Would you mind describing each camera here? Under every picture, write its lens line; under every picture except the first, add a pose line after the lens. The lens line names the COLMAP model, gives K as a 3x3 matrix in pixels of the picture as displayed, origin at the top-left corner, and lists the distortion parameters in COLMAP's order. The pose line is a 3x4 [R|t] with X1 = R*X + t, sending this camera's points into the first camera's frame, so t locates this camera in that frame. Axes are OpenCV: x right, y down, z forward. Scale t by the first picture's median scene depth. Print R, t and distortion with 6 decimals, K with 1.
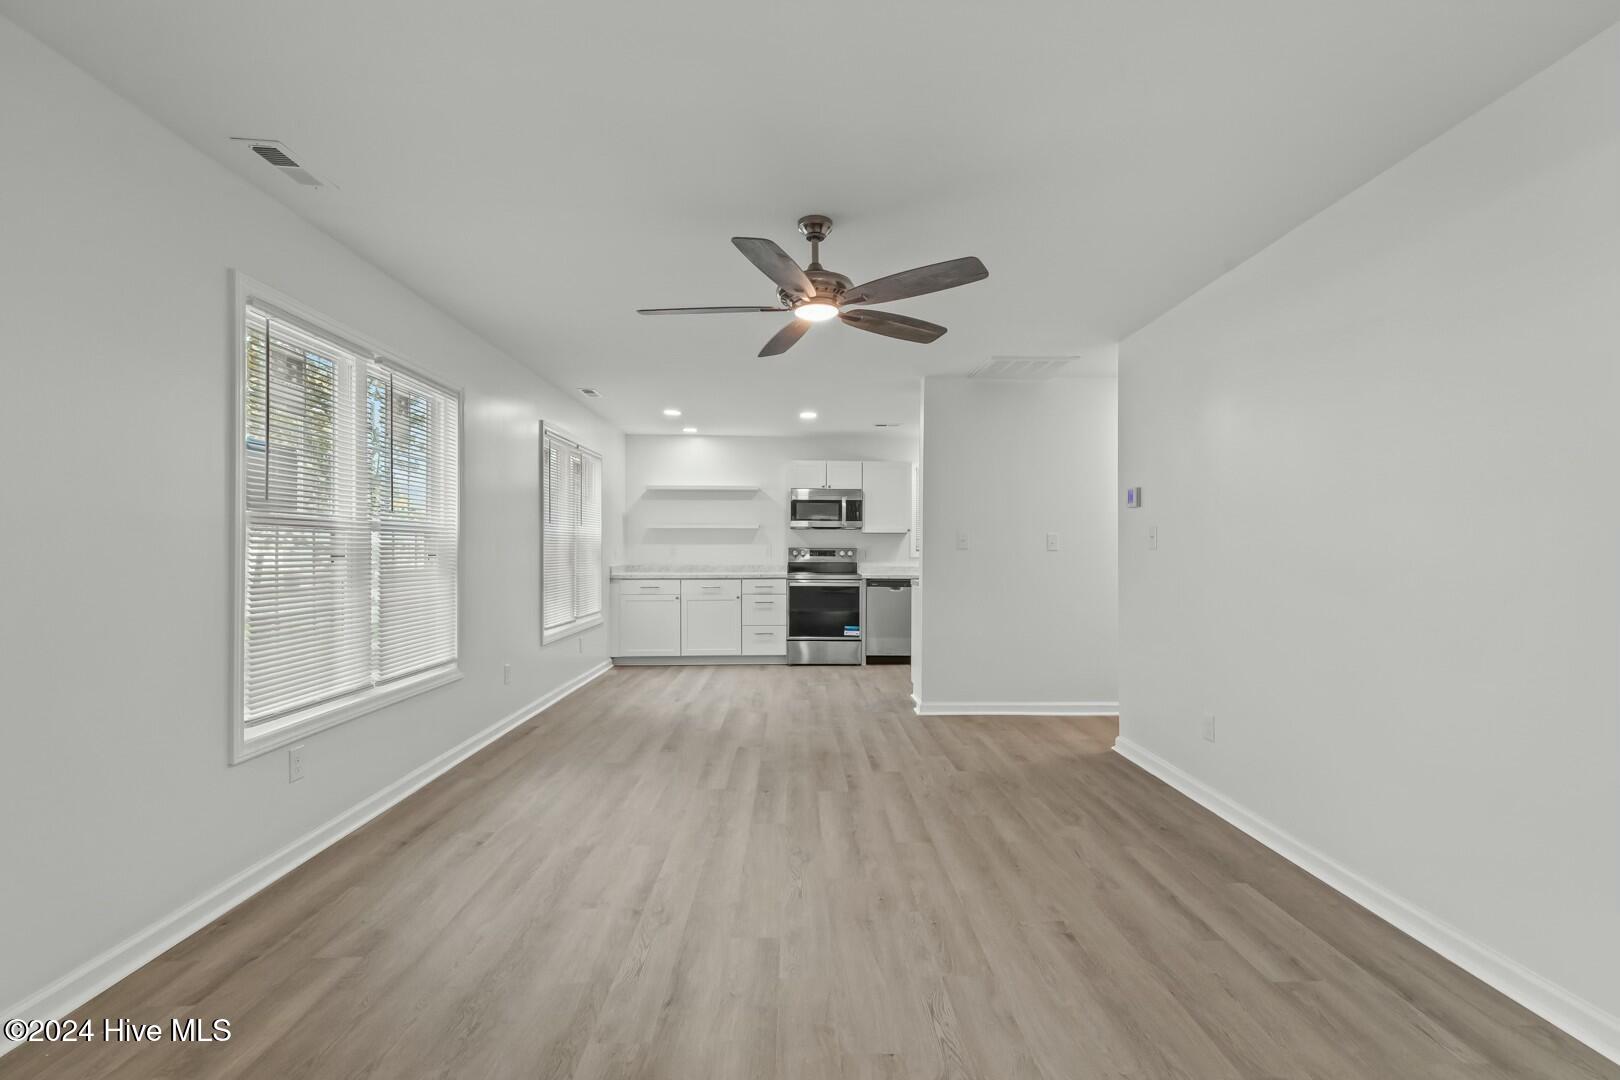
lens RADIAL K [[763.4, 0, 798.8], [0, 763.4, 539.4], [0, 0, 1]] dist [0.000990, 0.000081]
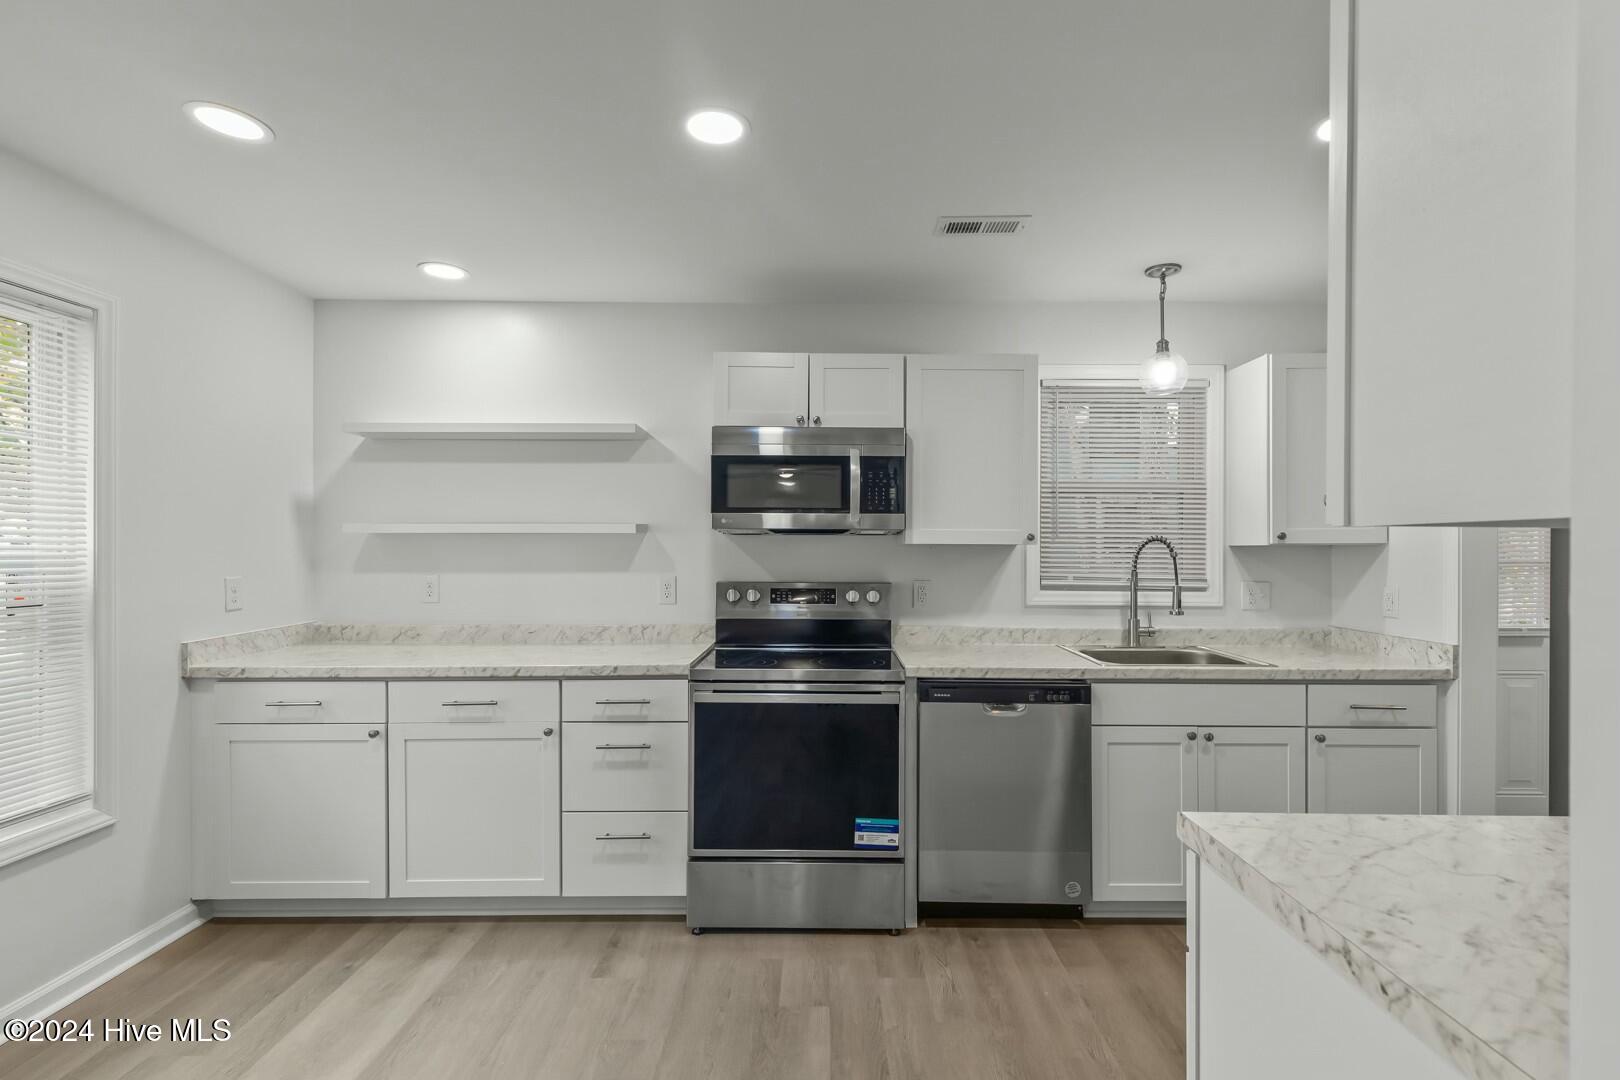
lens RADIAL K [[763.4, 0, 823.9], [0, 763.4, 541.7], [0, 0, 1]] dist [0.000990, 0.000081]
pose [[0.999856, -0.001622, -0.016903, 0.051600], [0.001697, 0.999989, 0.004438, -0.012256], [0.016896, -0.004466, 0.999847, 0.650658]]
